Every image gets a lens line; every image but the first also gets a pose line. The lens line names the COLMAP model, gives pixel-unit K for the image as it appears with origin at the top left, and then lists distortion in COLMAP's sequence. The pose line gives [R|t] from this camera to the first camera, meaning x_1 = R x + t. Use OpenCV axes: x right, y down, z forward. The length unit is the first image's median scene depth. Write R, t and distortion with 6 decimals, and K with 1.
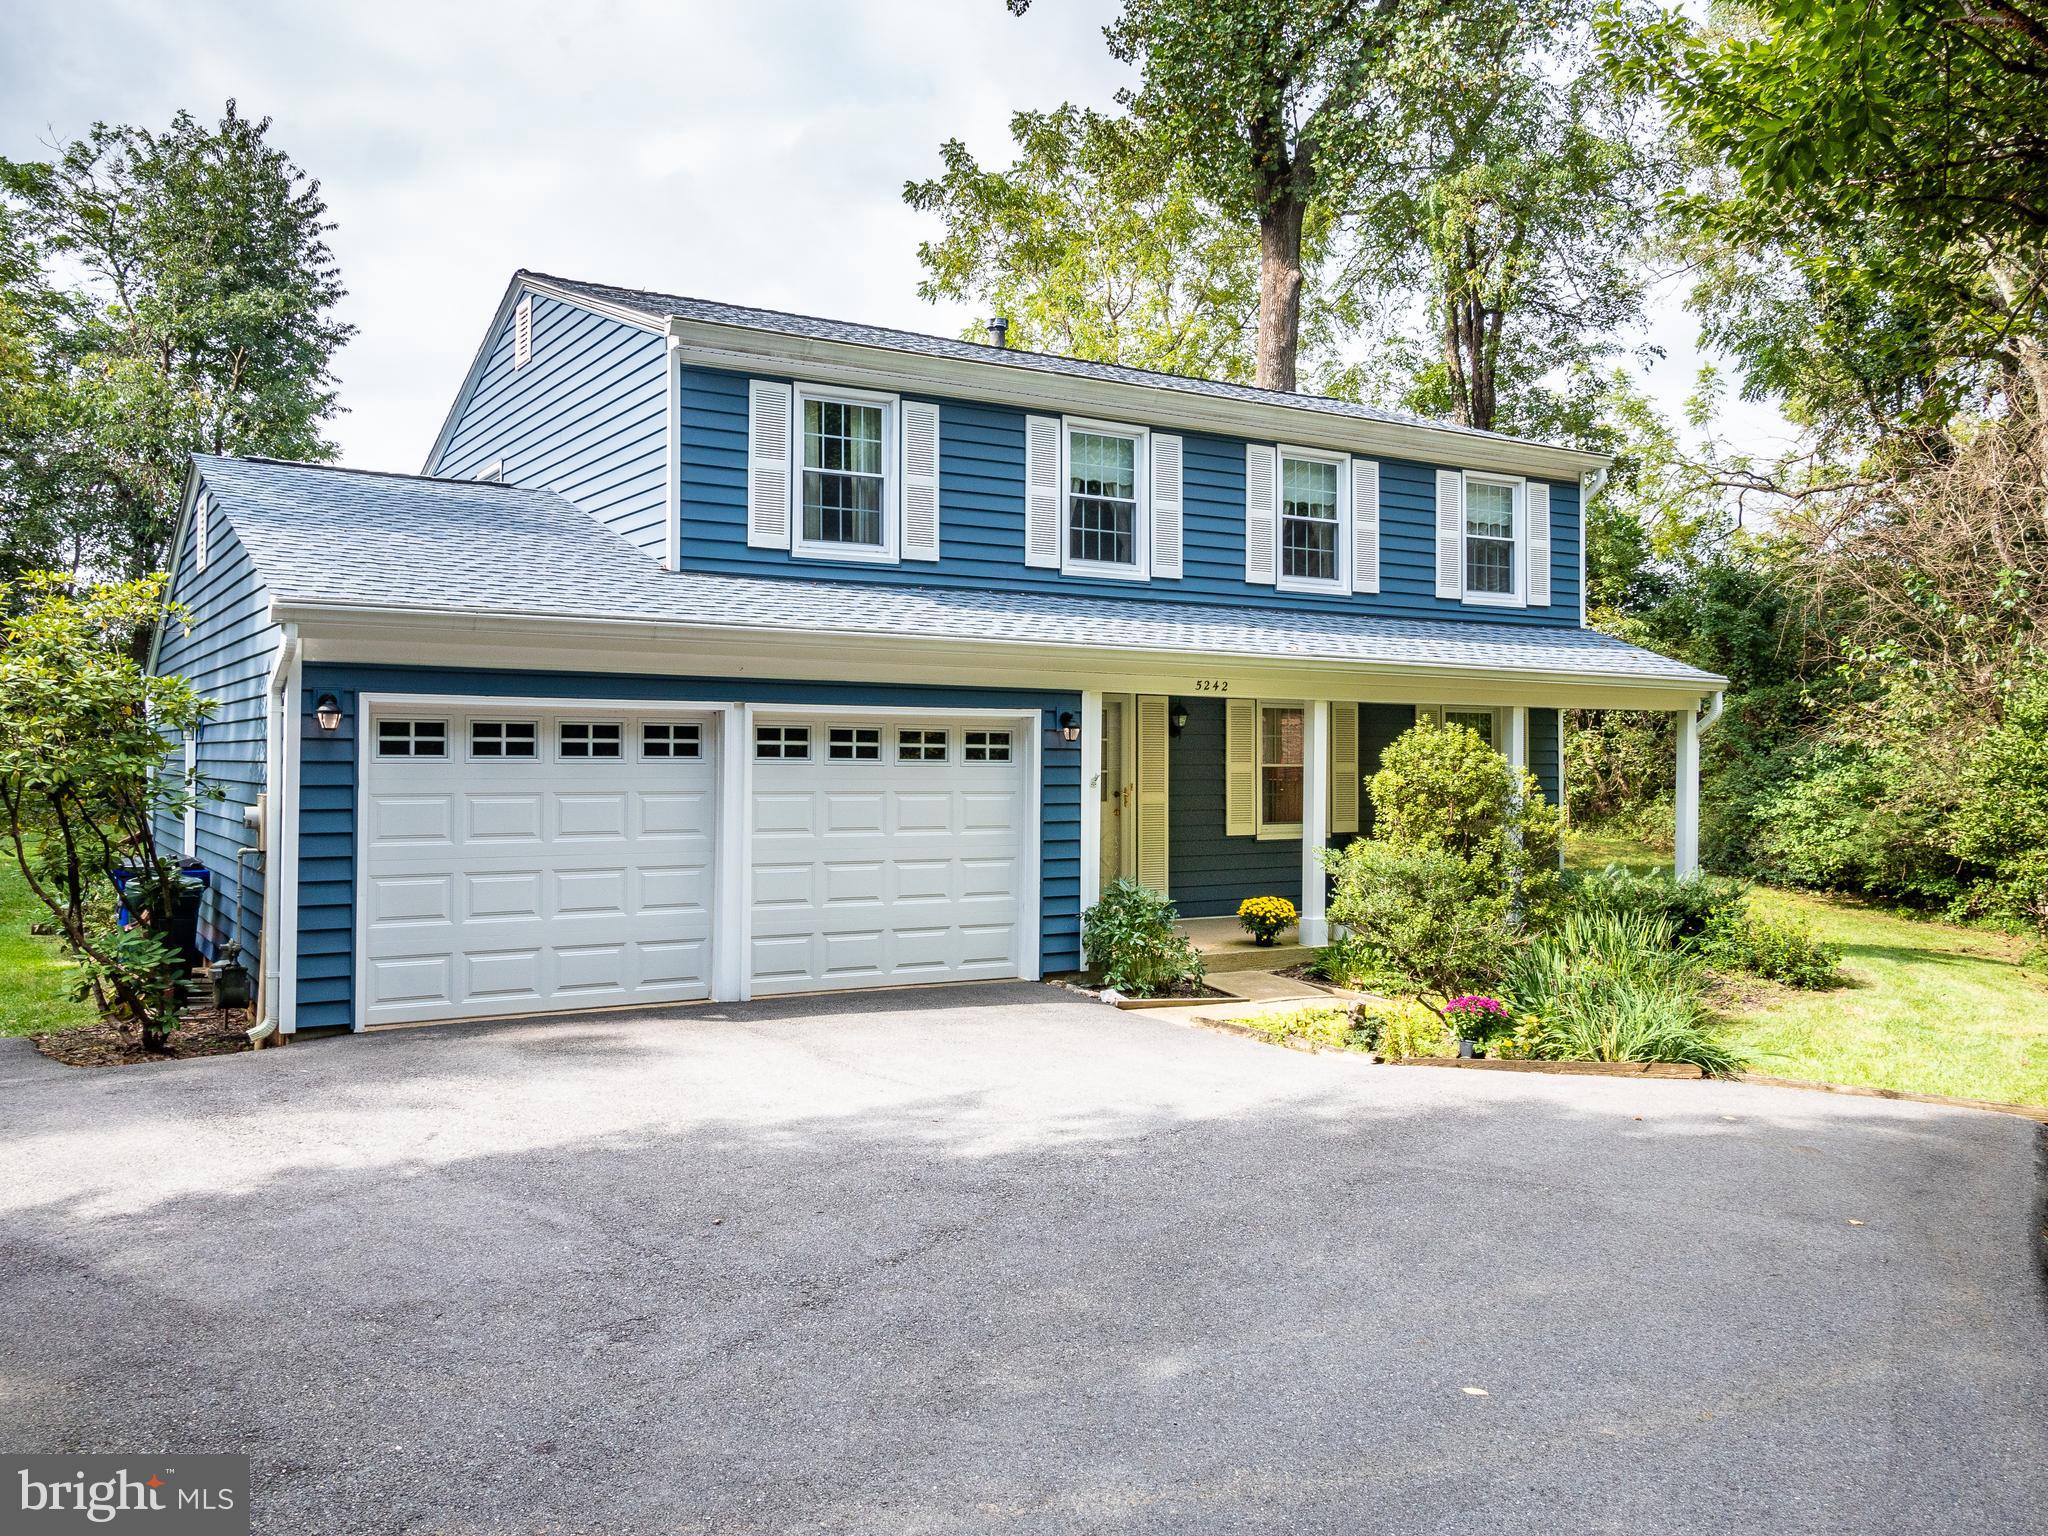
lens RADIAL K [[1678.9, 0, 1023.8], [0, 1678.9, 765.1], [0, 0, 1]] dist [-0.000305, 0.000021]
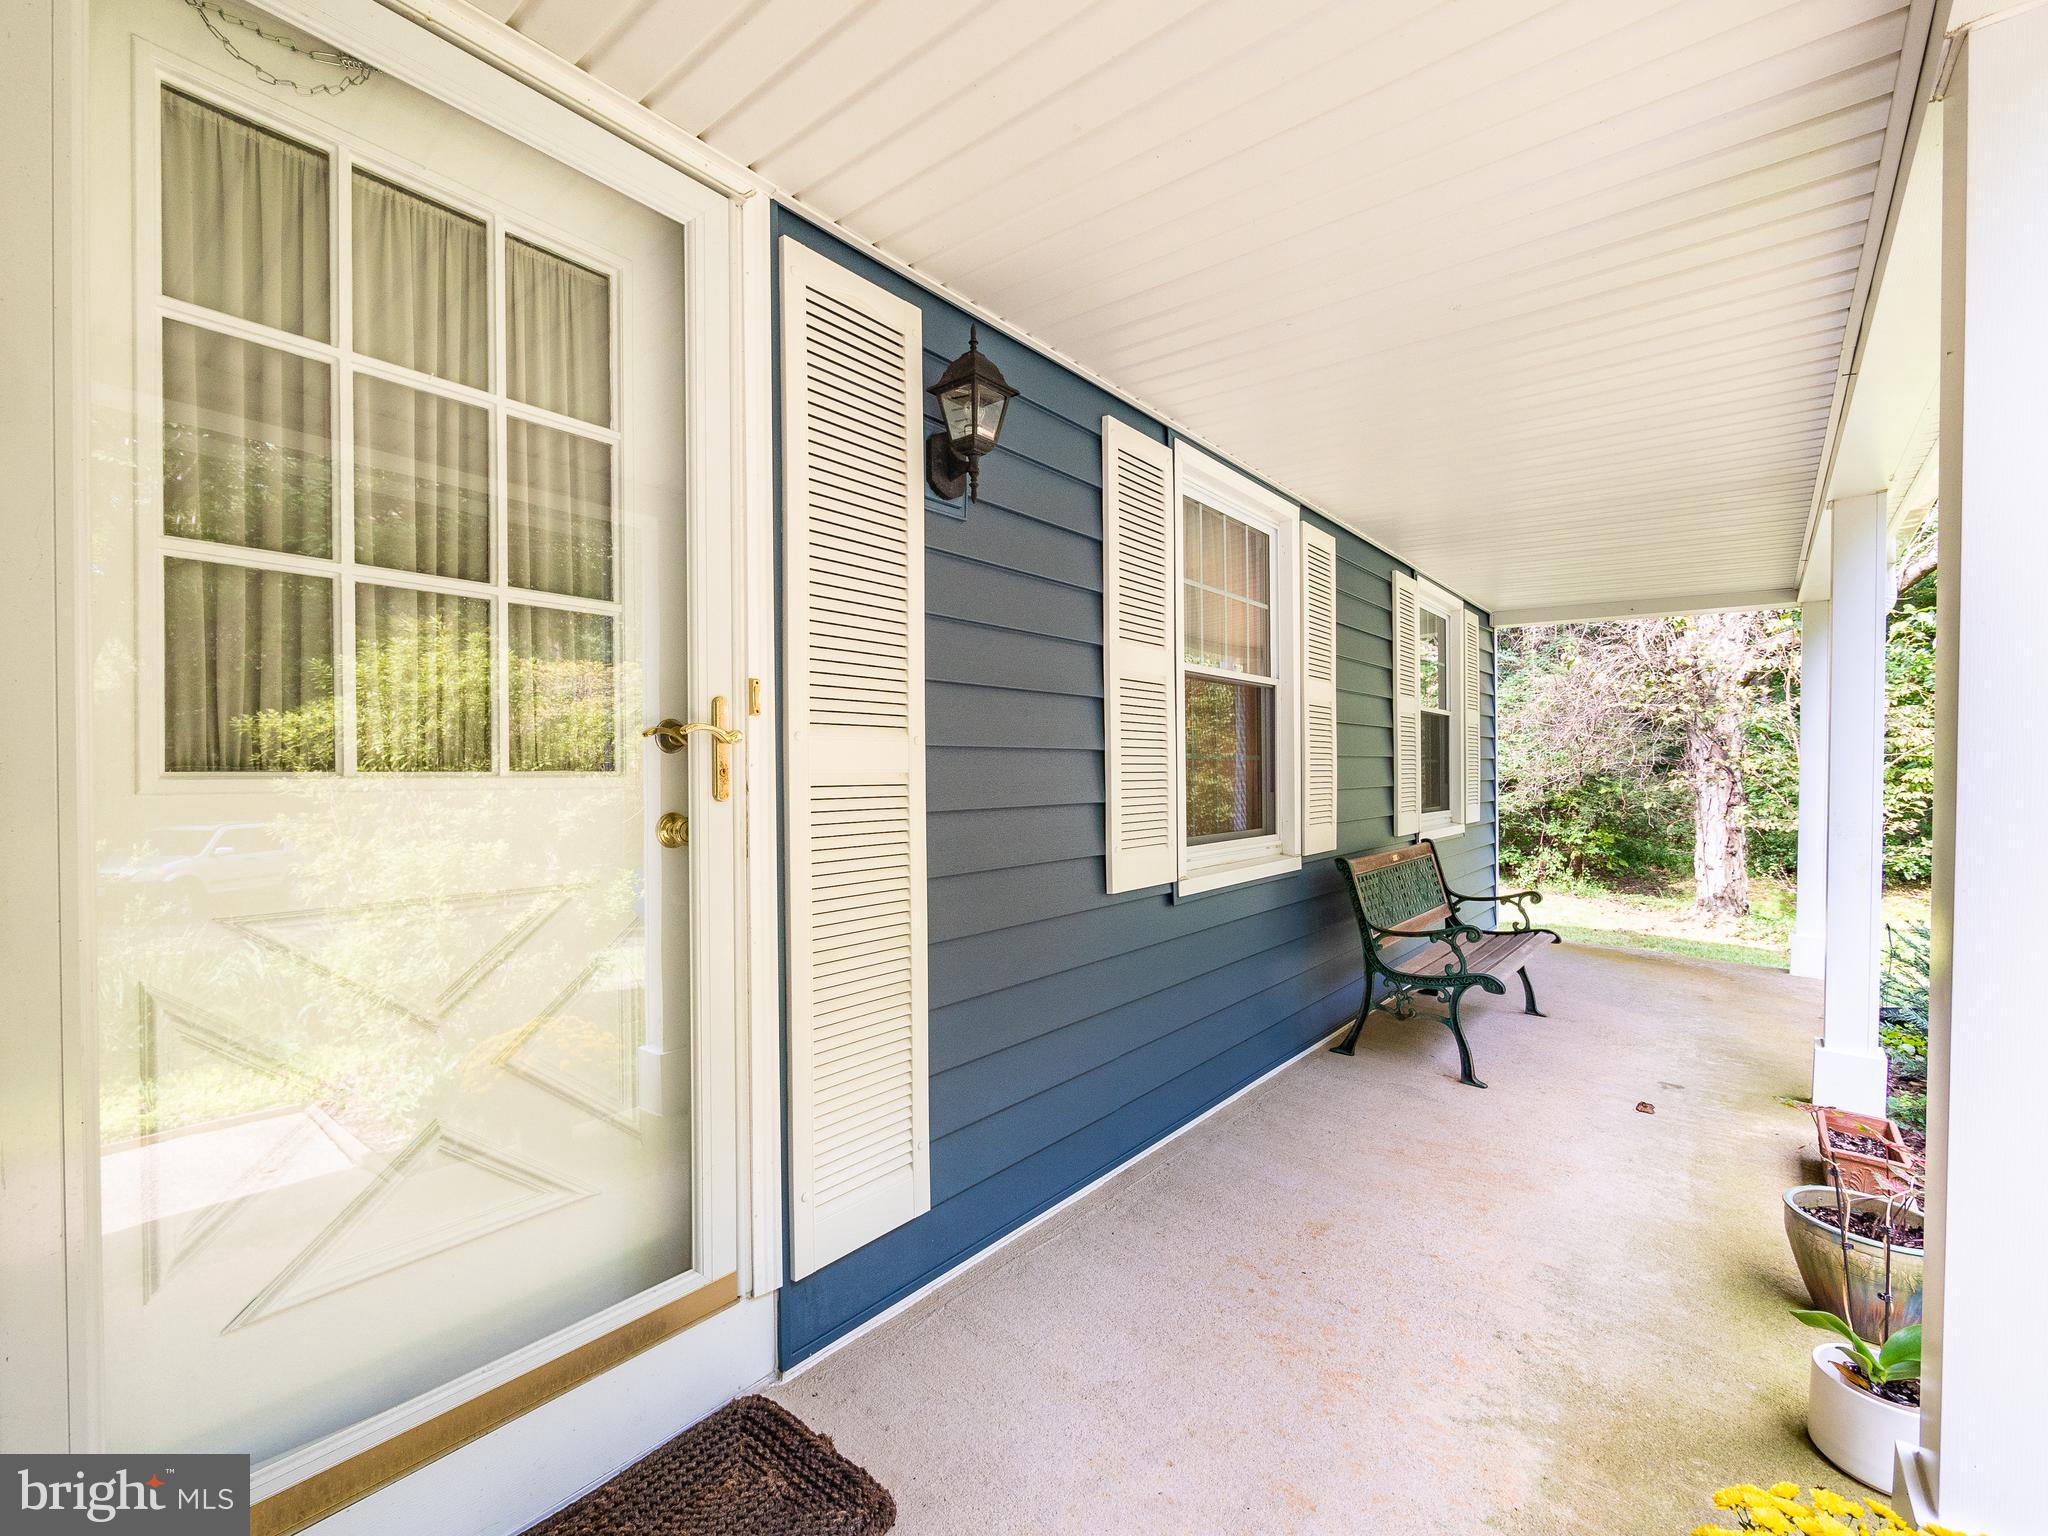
lens RADIAL K [[886.2, 0, 1027.0], [0, 886.2, 773.4], [0, 0, 1]] dist [0.002631, 0.000001]
pose [[0.946053, -0.005414, 0.323966, 0.058806], [0.004447, 0.999983, 0.003725, 0.020738], [-0.323981, -0.002083, 0.946061, 0.861360]]
